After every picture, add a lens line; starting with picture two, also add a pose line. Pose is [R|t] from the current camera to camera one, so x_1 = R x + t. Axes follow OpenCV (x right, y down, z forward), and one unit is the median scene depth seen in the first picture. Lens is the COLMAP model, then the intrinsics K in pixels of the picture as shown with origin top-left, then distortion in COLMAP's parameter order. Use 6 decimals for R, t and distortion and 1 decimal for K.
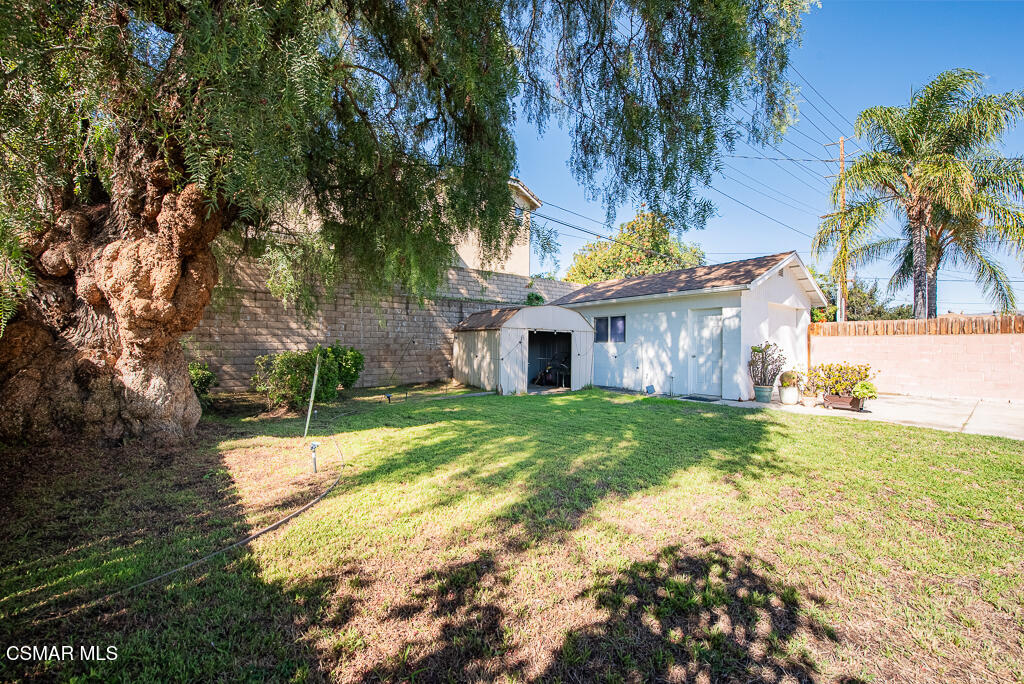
lens RADIAL K [[418.9, 0, 512.0], [0, 418.9, 342.0], [0, 0, 1]] dist [-0.001379, -0.000137]
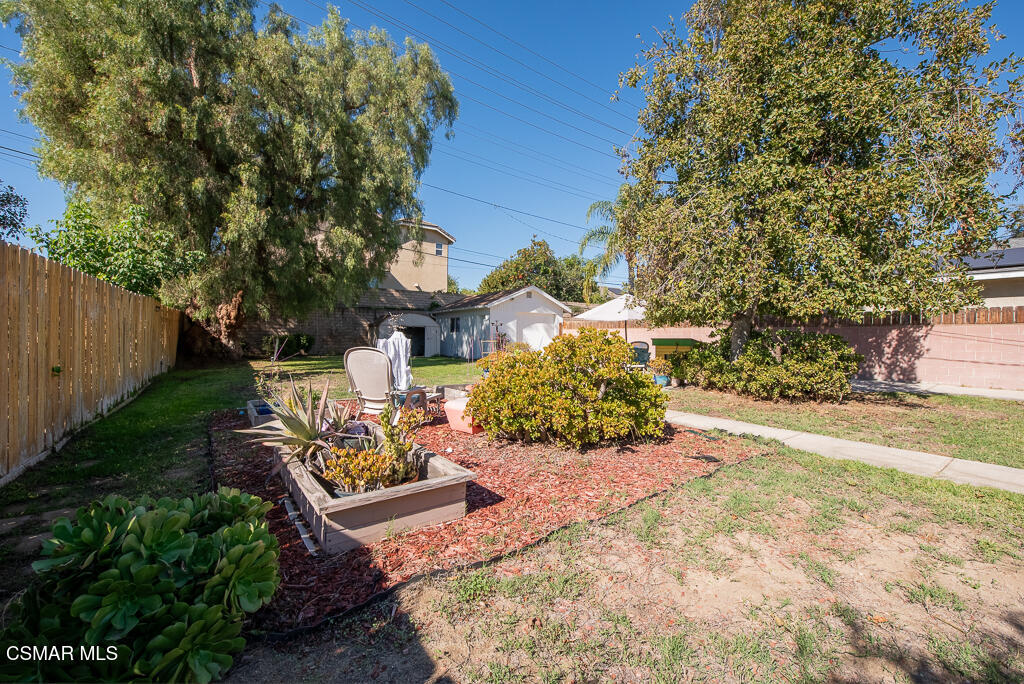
lens RADIAL K [[411.5, 0, 512.0], [0, 411.5, 342.0], [0, 0, 1]] dist [-0.000341, 0.000025]
pose [[0.998552, 0.005943, -0.053467, 0.672822], [-0.004634, 0.999687, 0.024573, -0.001788], [0.053596, -0.024290, 0.998267, -0.923801]]
